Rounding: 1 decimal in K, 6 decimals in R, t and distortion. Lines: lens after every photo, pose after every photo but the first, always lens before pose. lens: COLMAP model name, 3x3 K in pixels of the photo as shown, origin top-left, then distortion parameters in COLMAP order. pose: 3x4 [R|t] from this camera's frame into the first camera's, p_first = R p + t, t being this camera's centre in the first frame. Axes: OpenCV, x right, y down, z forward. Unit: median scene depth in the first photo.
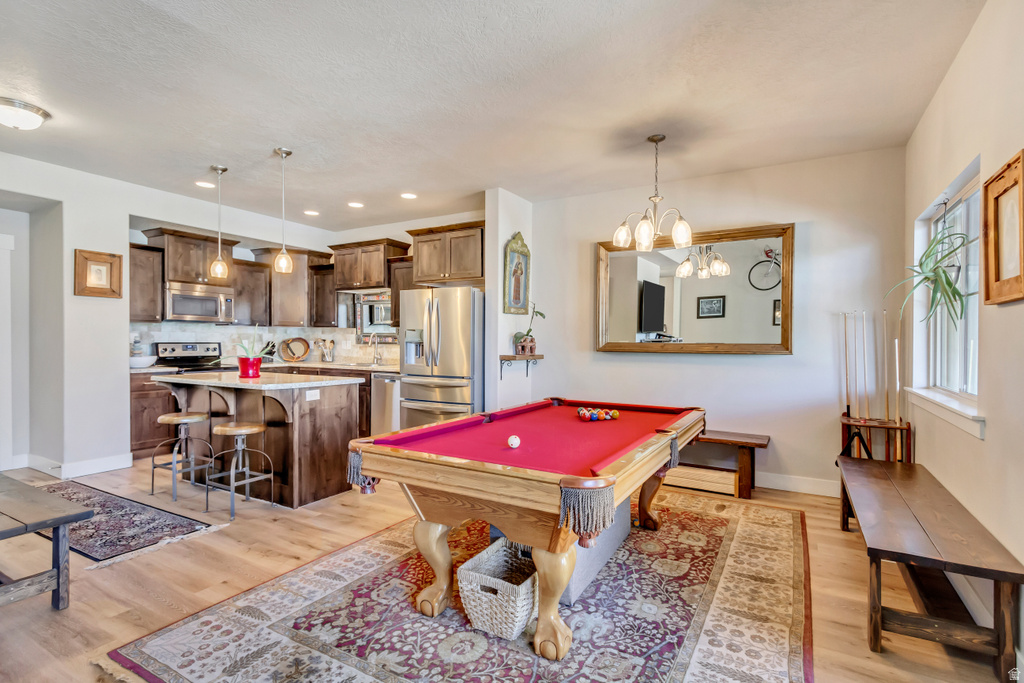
lens RADIAL K [[497.0, 0, 504.4], [0, 497.0, 348.4], [0, 0, 1]] dist [0.012791, -0.005856]
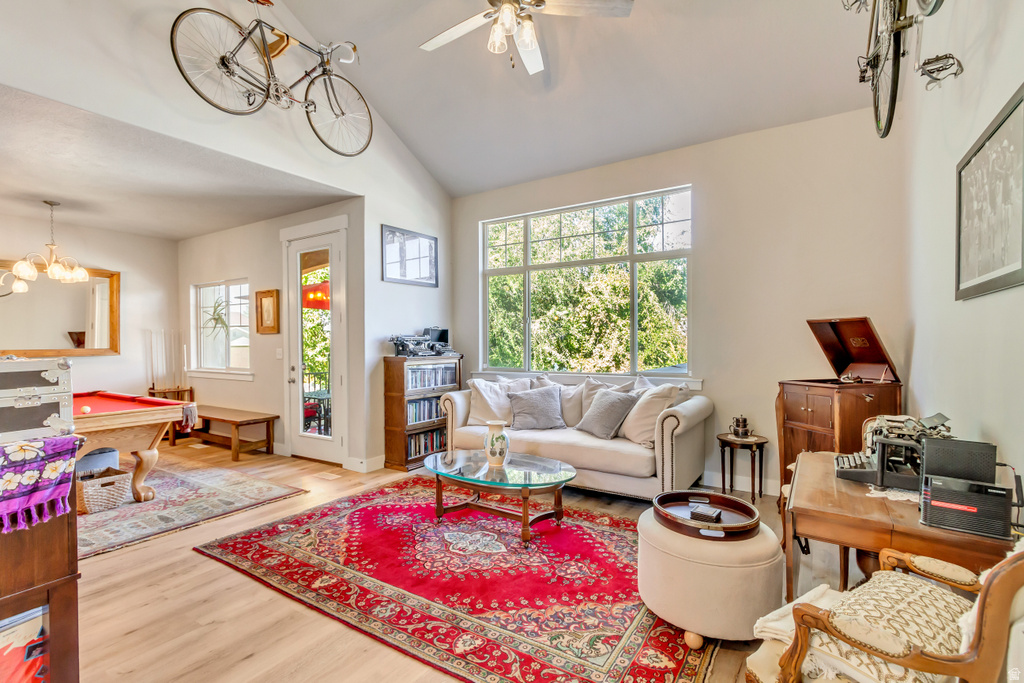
lens RADIAL K [[473.4, 0, 515.4], [0, 473.4, 343.4], [0, 0, 1]] dist [0.003932, -0.000538]
pose [[0.027609, -0.011133, 0.999557, -0.848526], [0.018867, 0.999766, 0.010614, -0.015630], [-0.999441, 0.018566, 0.027812, -0.281299]]
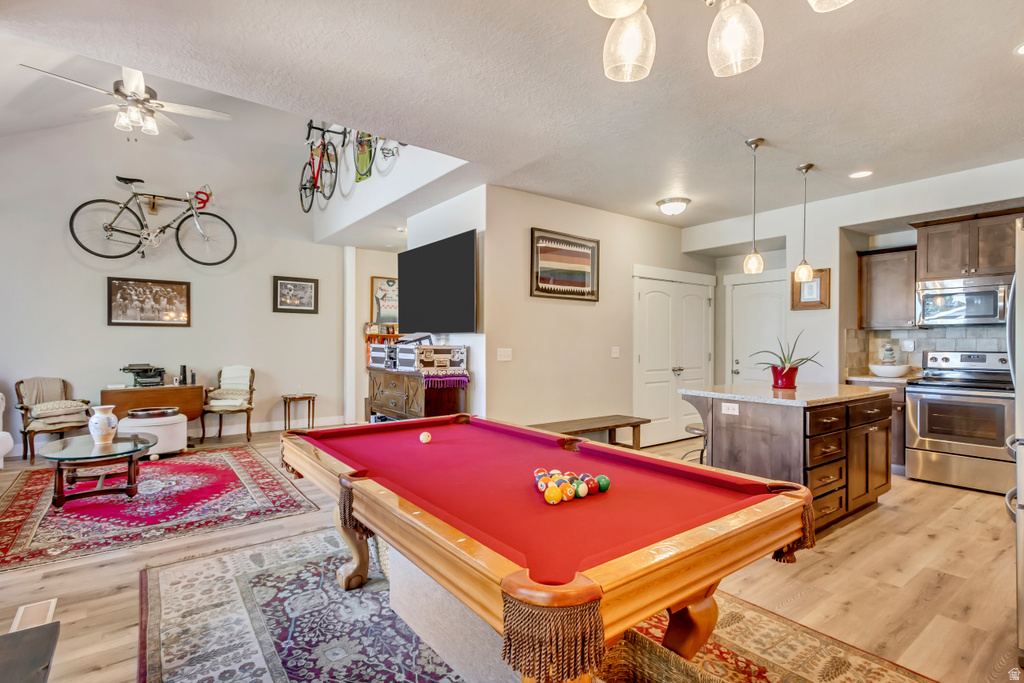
lens RADIAL K [[497.0, 0, 510.4], [0, 497.0, 345.7], [0, 0, 1]] dist [0.012791, -0.005856]
pose [[-0.378133, -0.003132, -0.925746, 0.534370], [-0.019375, 0.999802, 0.004531, -0.014480], [0.925548, 0.019650, -0.378119, 0.868945]]
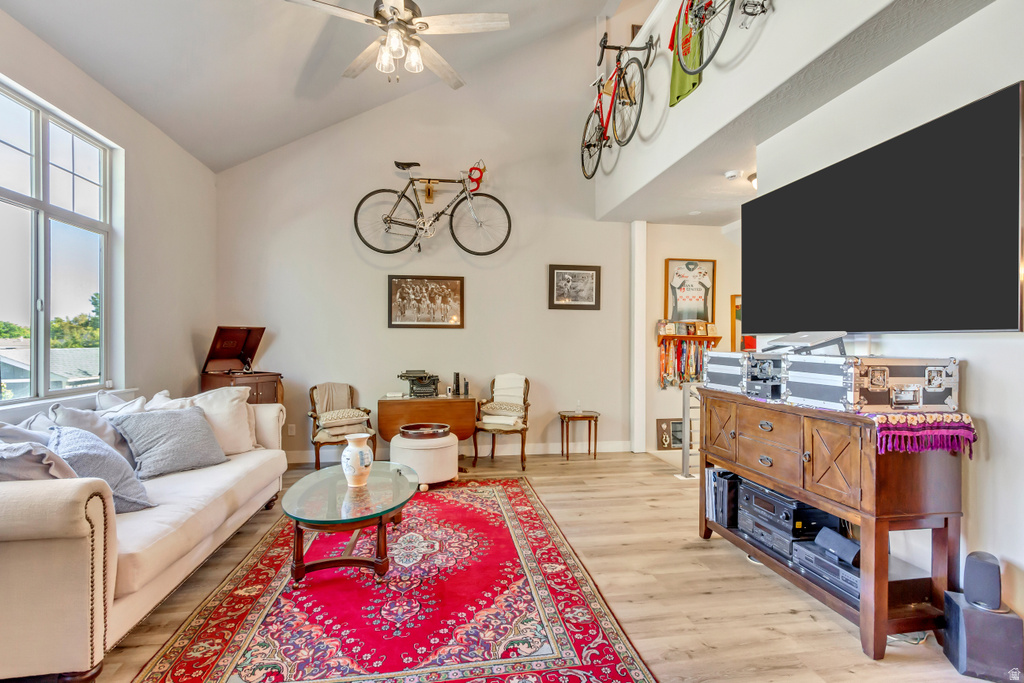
lens RADIAL K [[473.4, 0, 509.5], [0, 473.4, 343.6], [0, 0, 1]] dist [0.003932, -0.000538]
pose [[-0.770762, -0.008282, -0.637069, 0.201428], [-0.018100, 0.999797, 0.008902, -0.018882], [0.636866, 0.018392, -0.770755, 0.435574]]
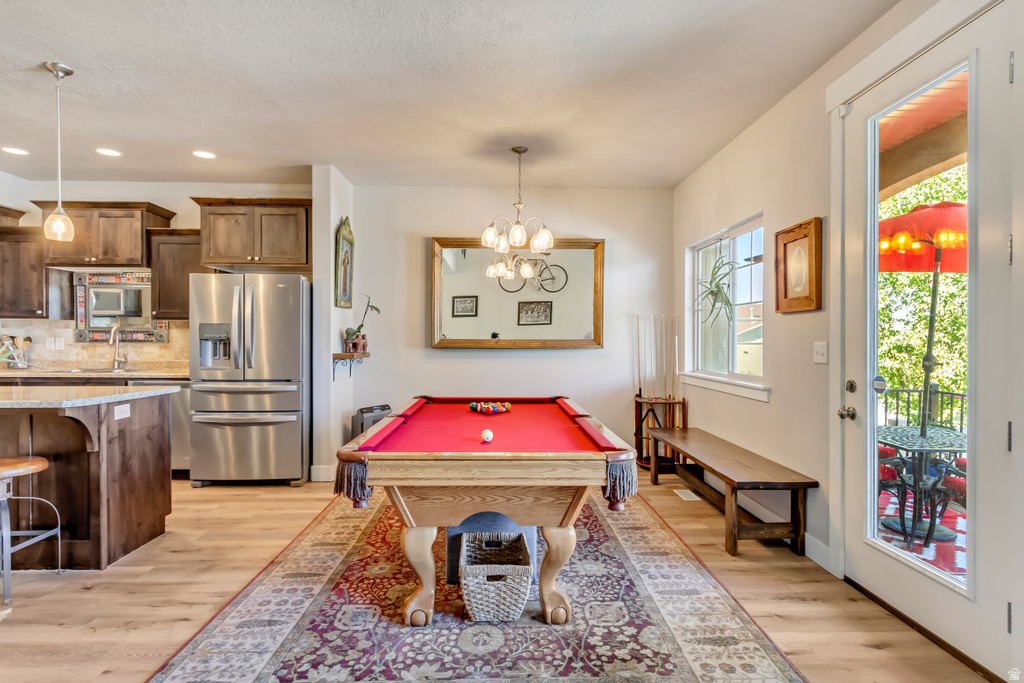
lens RADIAL K [[542.9, 0, 506.9], [0, 542.9, 345.5], [0, 0, 1]] dist [0.010052, -0.005929]
pose [[0.848123, -0.009531, 0.529713, -0.293827], [0.009927, 0.999949, 0.002096, -0.000176], [-0.529706, 0.003481, 0.848174, 0.014515]]
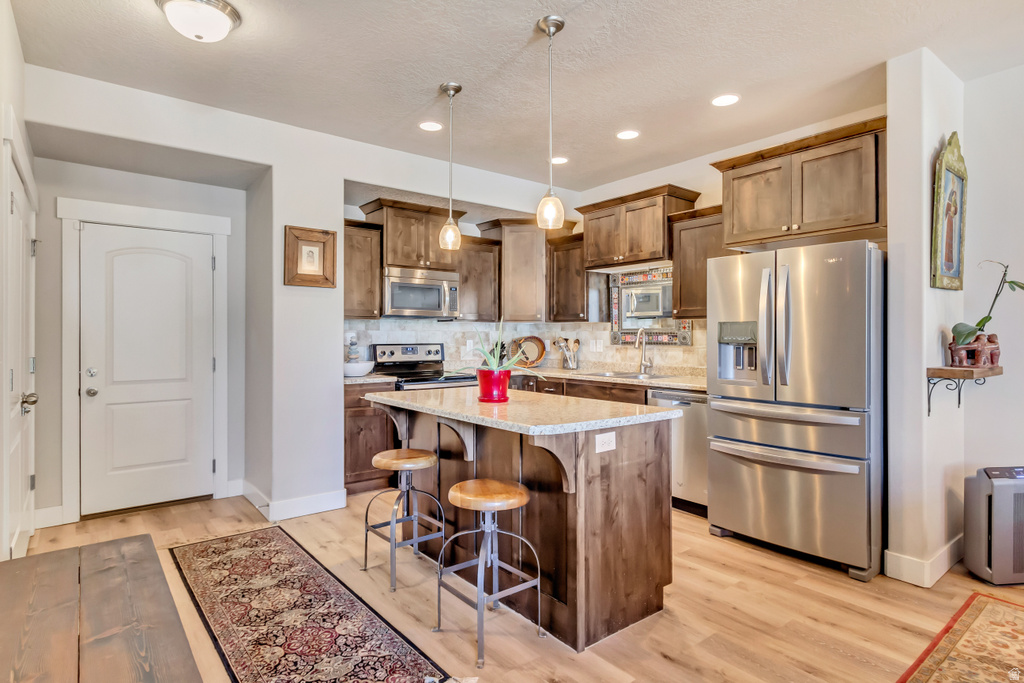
lens RADIAL K [[542.9, 0, 513.5], [0, 542.9, 335.6], [0, 0, 1]] dist [0.010052, -0.005929]
pose [[0.933508, -0.007452, -0.358479, -0.235641], [0.000916, 0.999830, -0.018398, -0.012115], [0.358555, 0.016847, 0.933357, 0.357128]]
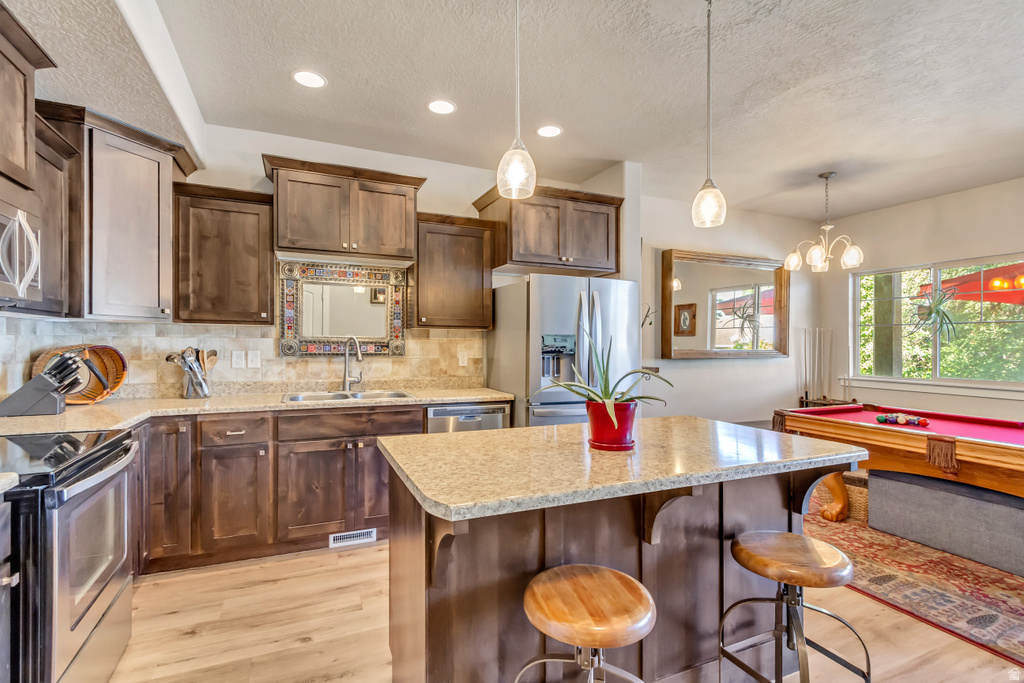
lens RADIAL K [[497.0, 0, 503.5], [0, 497.0, 335.7], [0, 0, 1]] dist [0.012791, -0.005856]
pose [[0.585798, 0.010531, 0.810389, -0.909922], [0.010750, 0.999727, -0.020762, -0.028228], [-0.810386, 0.020874, 0.585525, 0.798122]]
